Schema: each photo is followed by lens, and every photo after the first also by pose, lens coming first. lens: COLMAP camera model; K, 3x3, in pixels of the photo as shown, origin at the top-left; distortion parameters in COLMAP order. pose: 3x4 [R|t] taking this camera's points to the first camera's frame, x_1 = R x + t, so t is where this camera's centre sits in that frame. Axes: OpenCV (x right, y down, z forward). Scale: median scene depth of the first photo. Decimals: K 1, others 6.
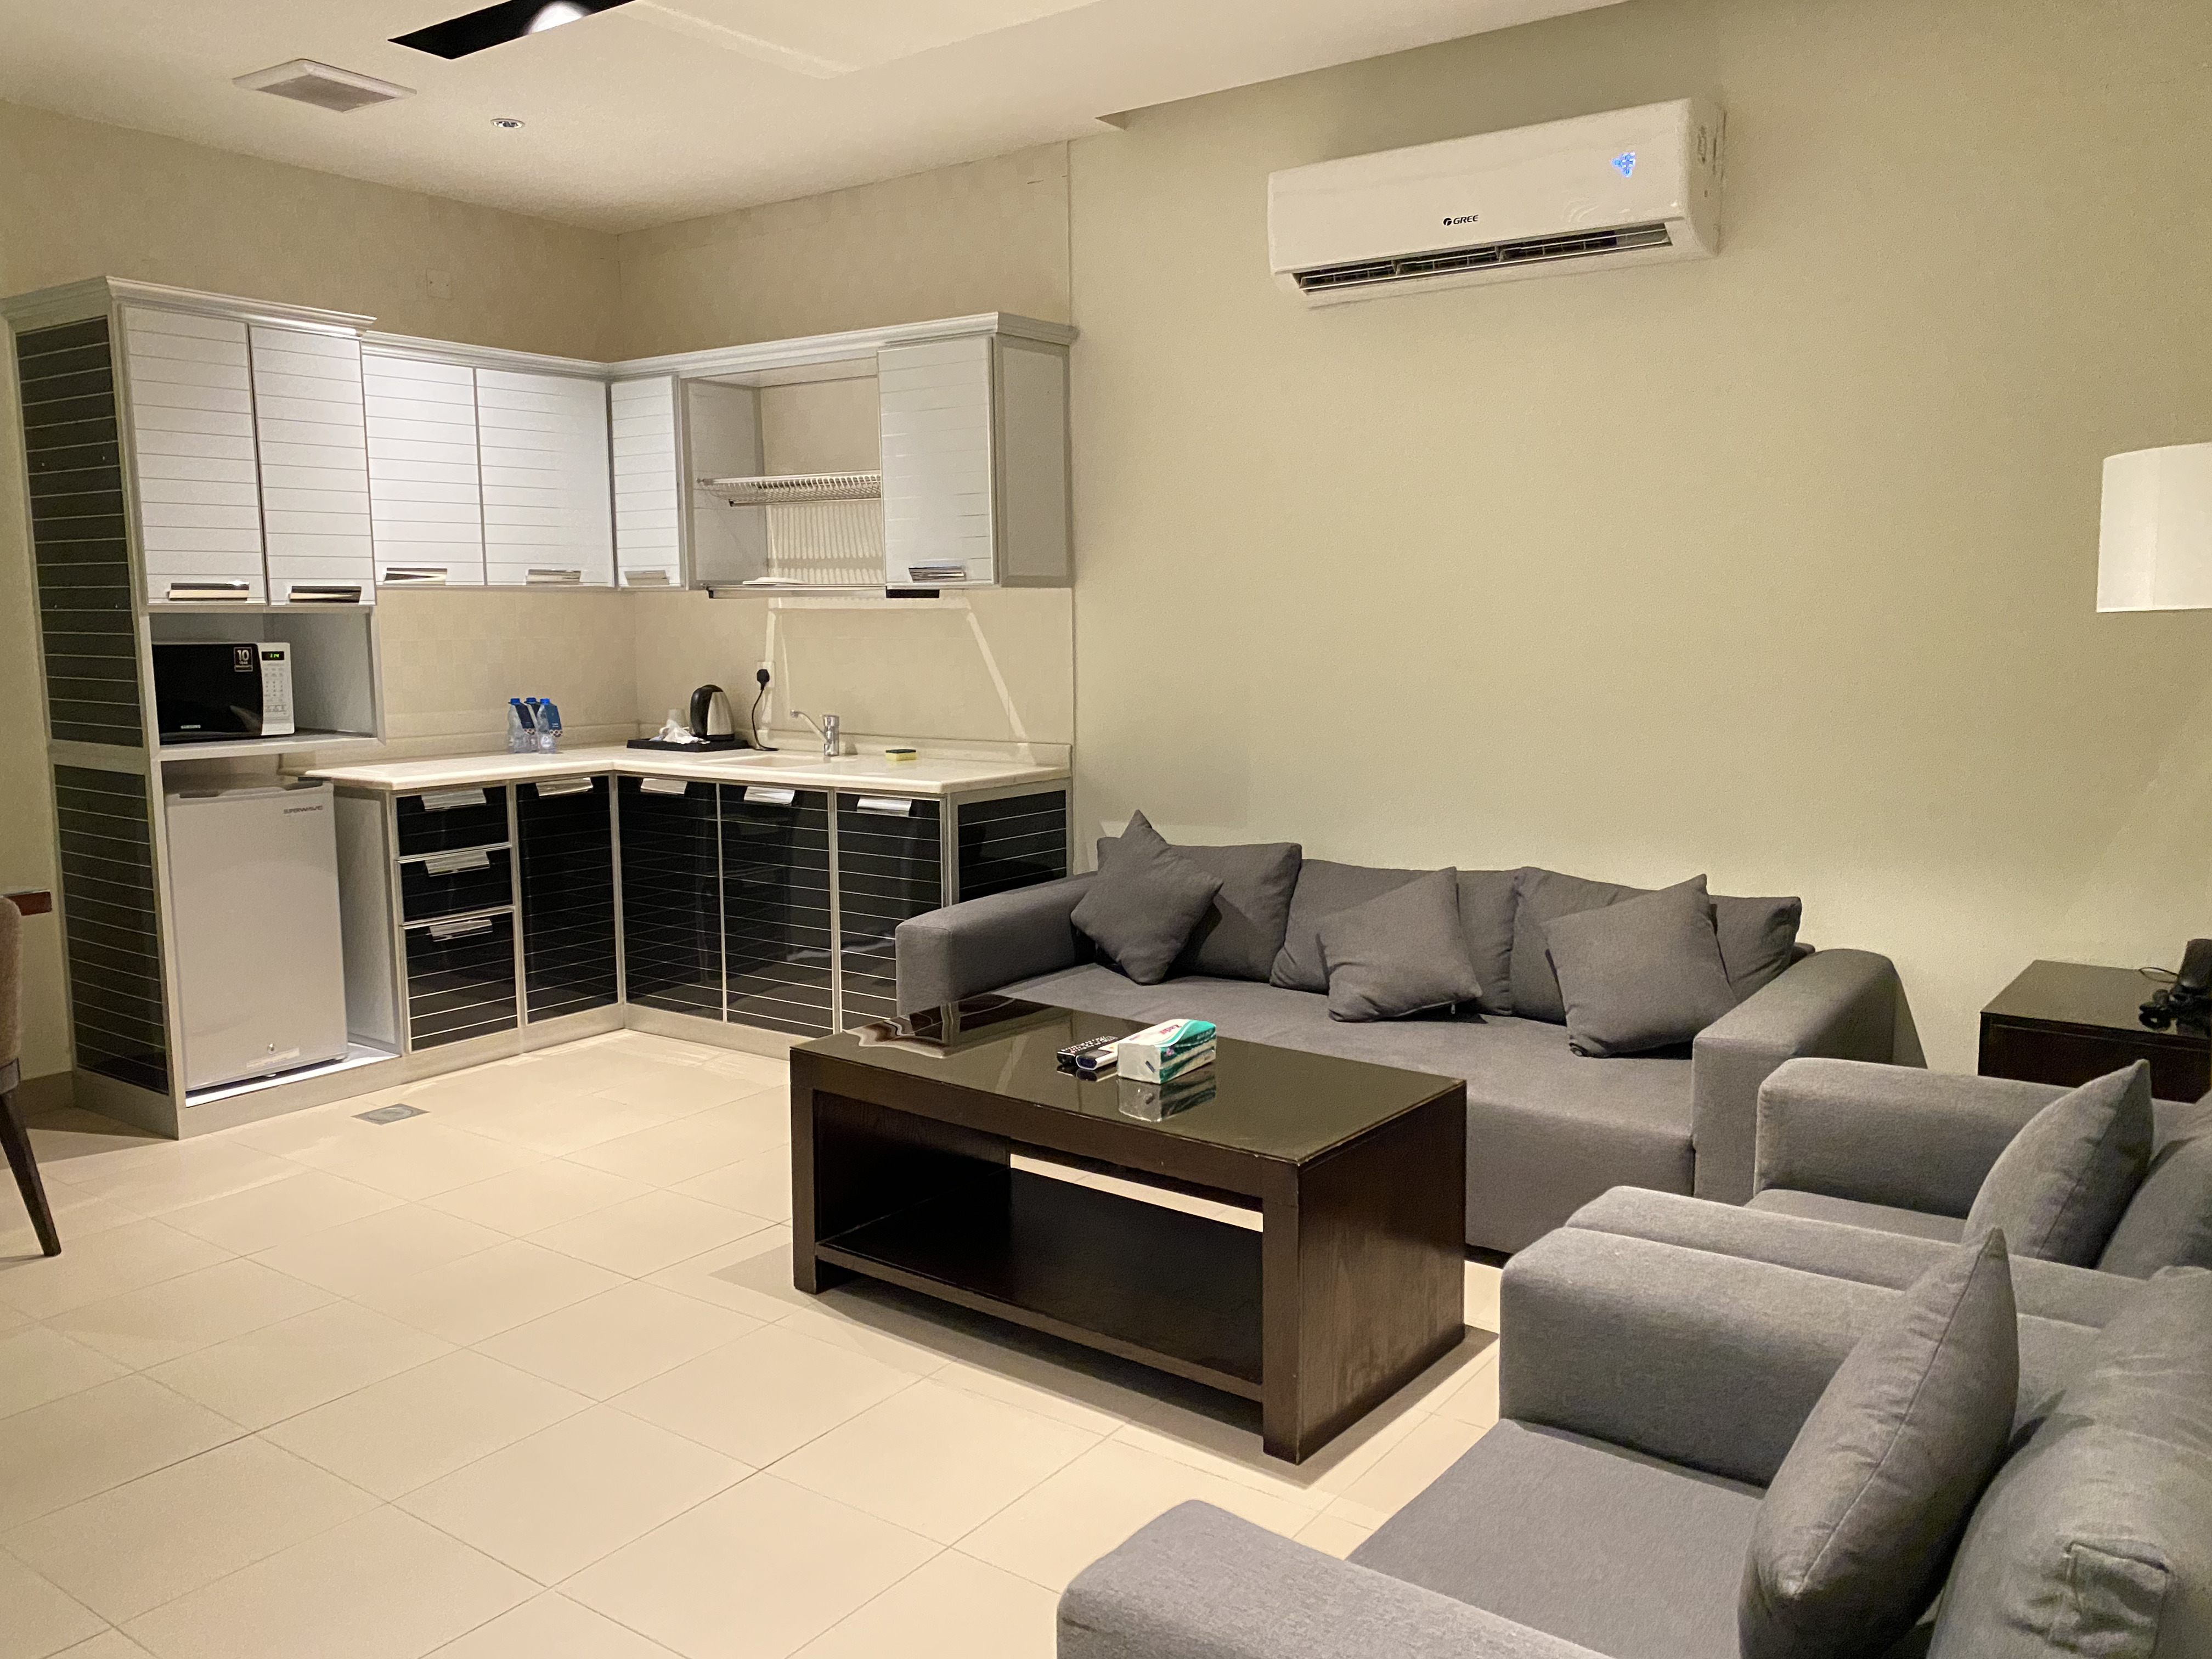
lens RADIAL K [[1730.8, 0, 1106.0], [0, 1730.8, 829.5], [0, 0, 1]] dist [0.034694, -0.002267]
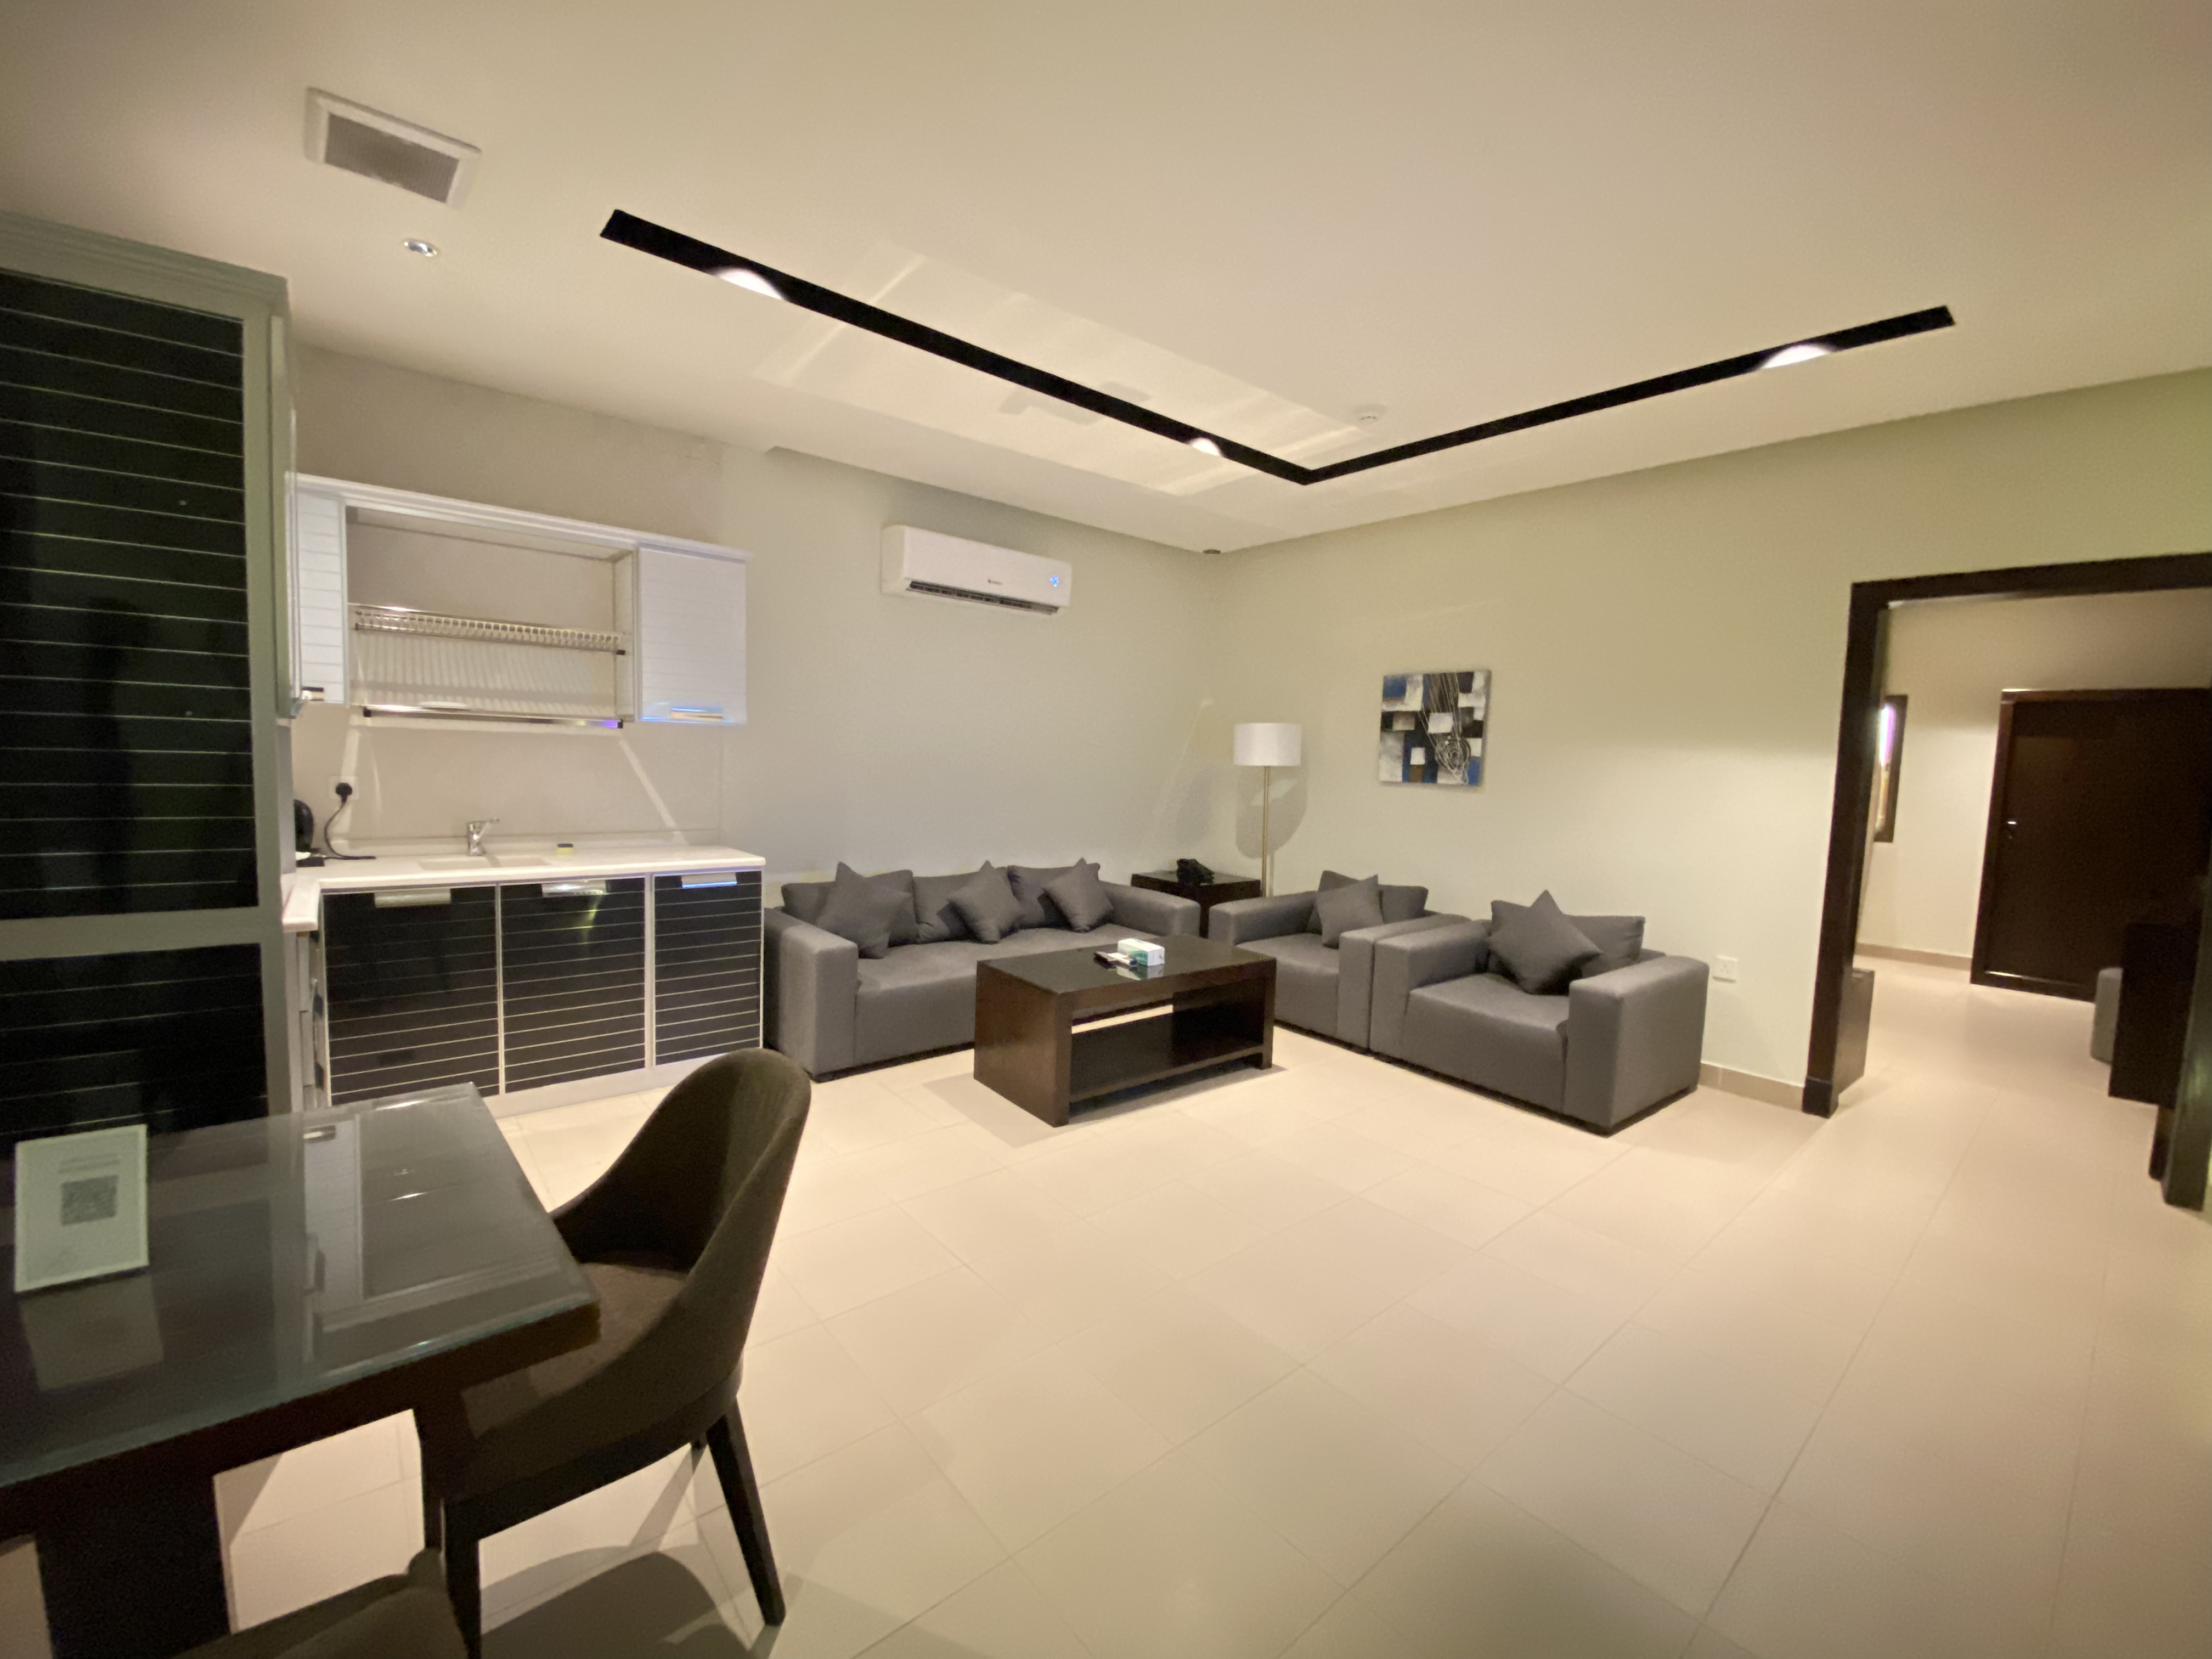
lens RADIAL K [[878.7, 0, 1140.3], [0, 878.7, 829.6], [0, 0, 1]] dist [-0.008360, 0.000103]
pose [[0.216910, -0.067269, 0.973871, -0.731579], [0.086078, 0.995055, 0.049560, -0.058928], [-0.972389, 0.073079, 0.221627, 0.492567]]
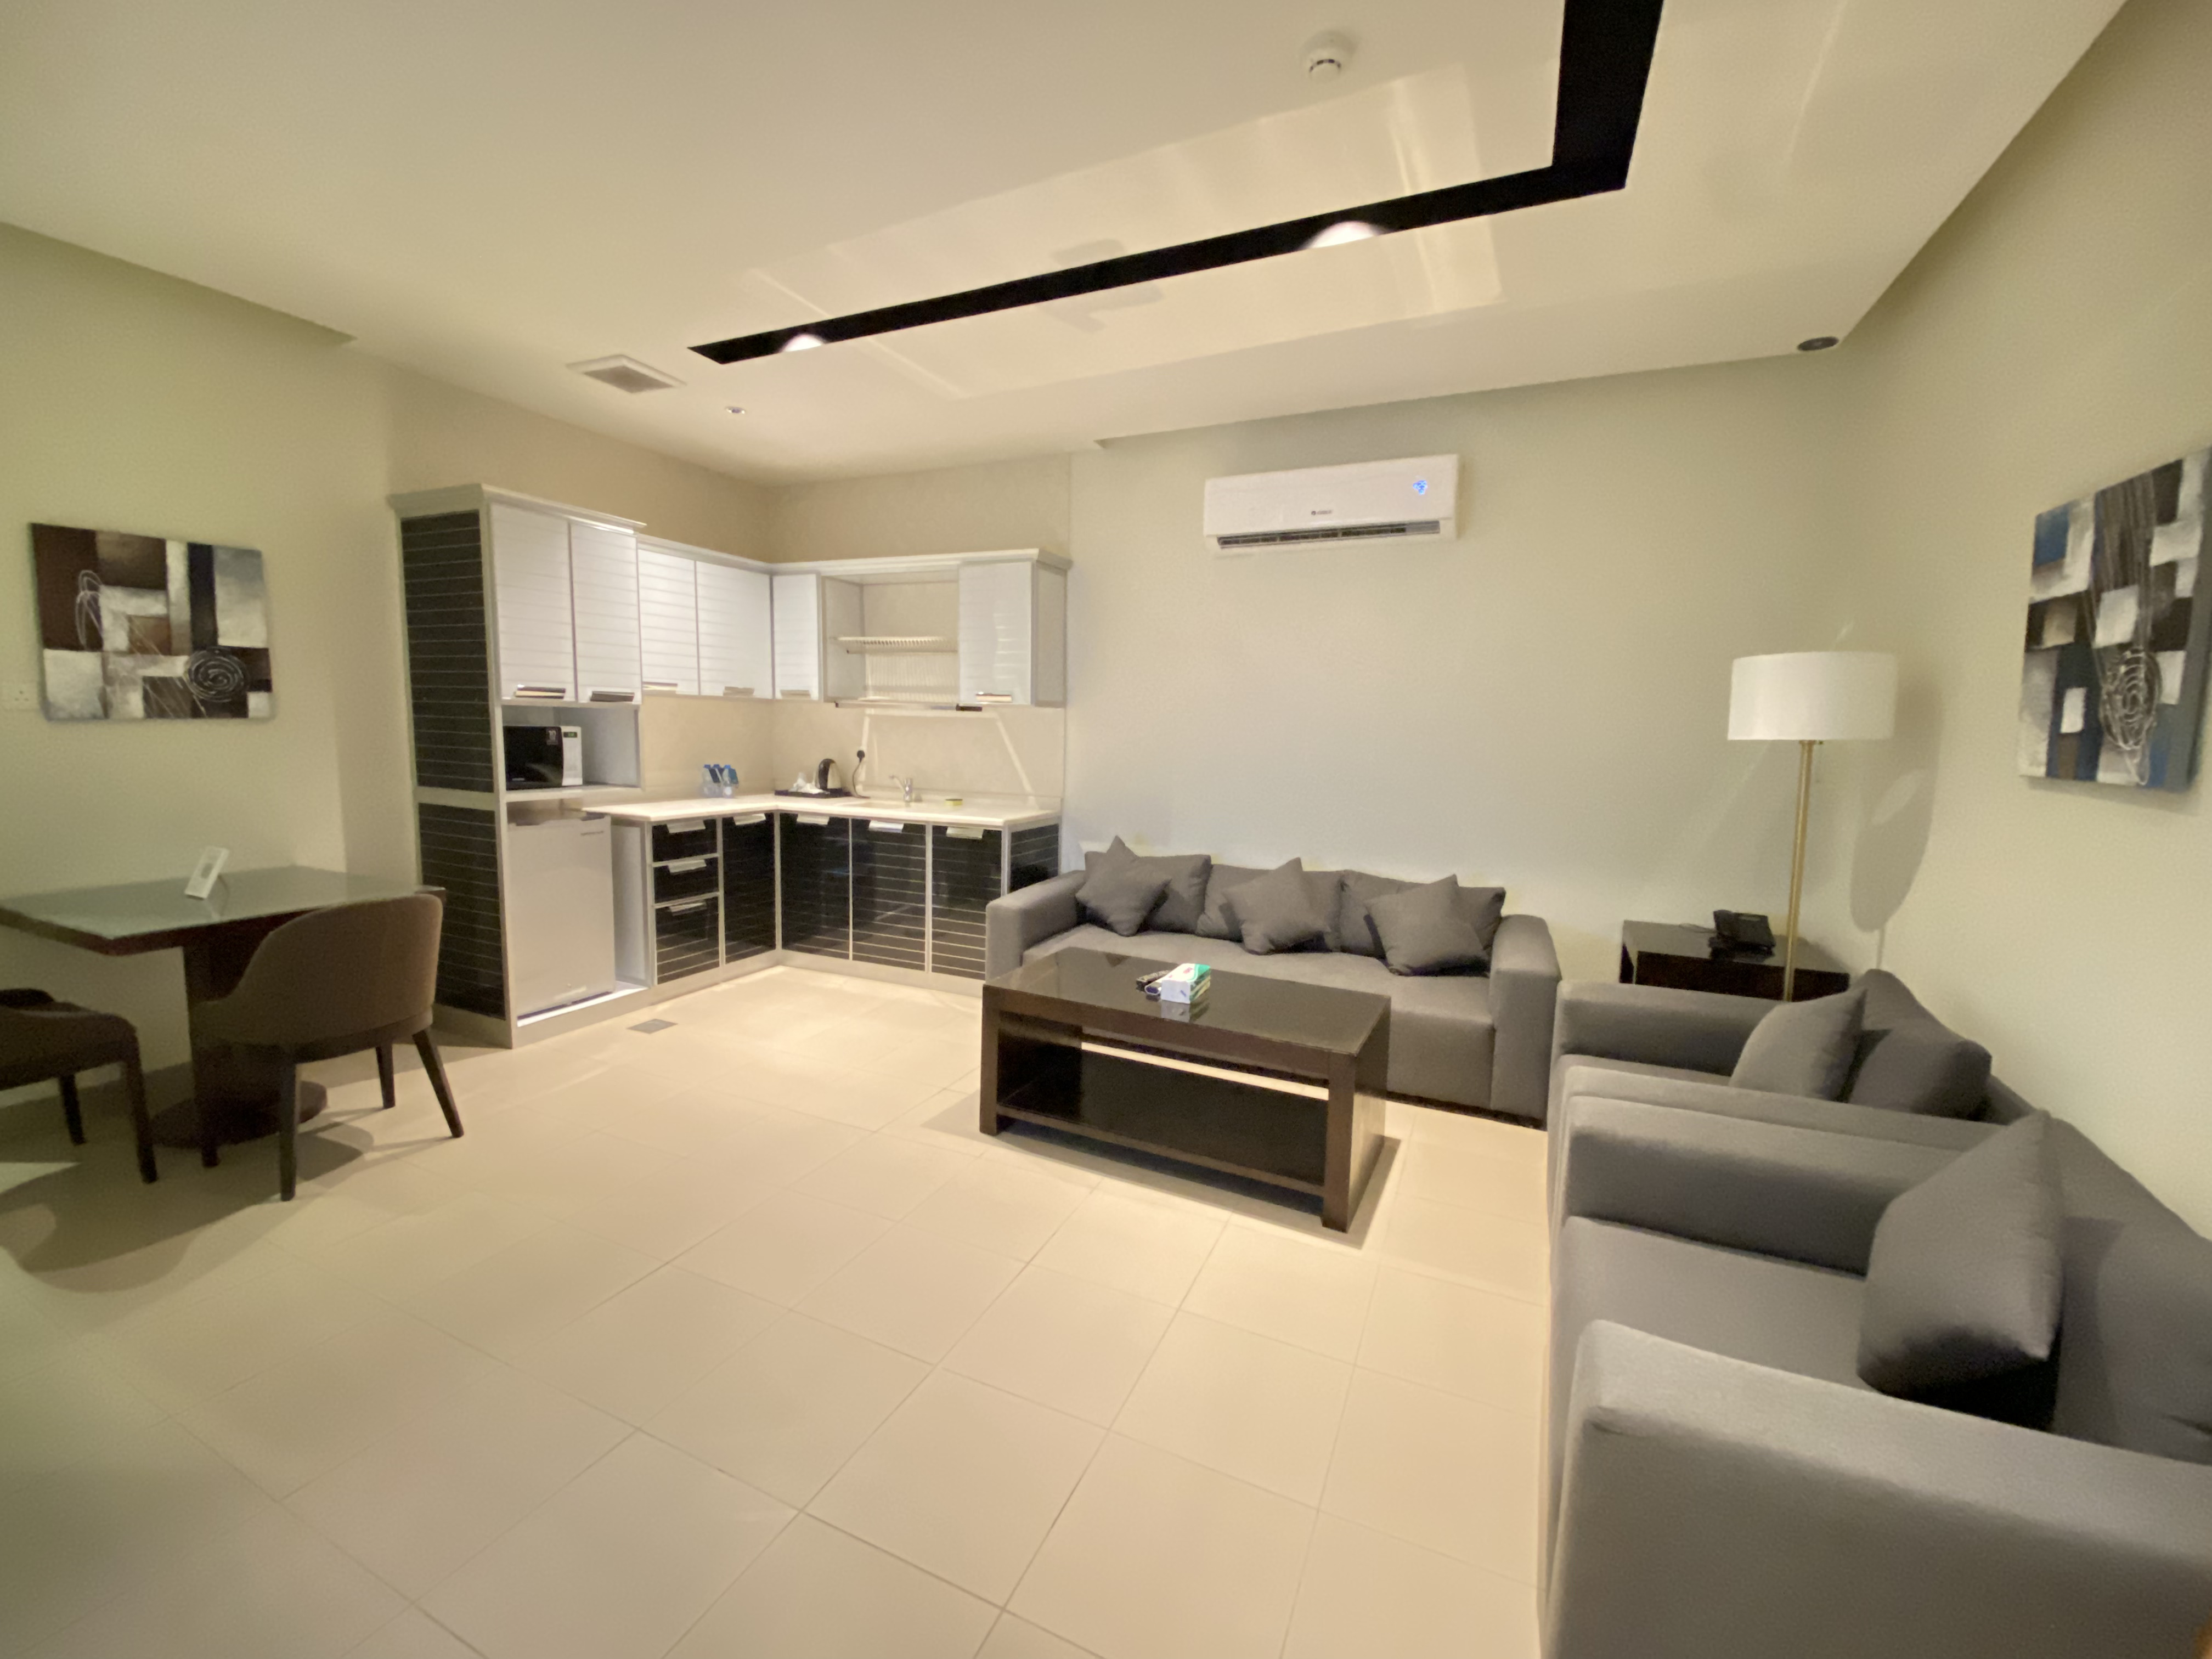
lens RADIAL K [[901.7, 0, 1106.0], [0, 901.7, 829.5], [0, 0, 1]] dist [0.051389, -0.044212]
pose [[0.980337, 0.006490, 0.197226, -0.164780], [-0.004537, 0.999936, -0.010352, -0.008137], [-0.197280, 0.009254, 0.980303, 0.100409]]
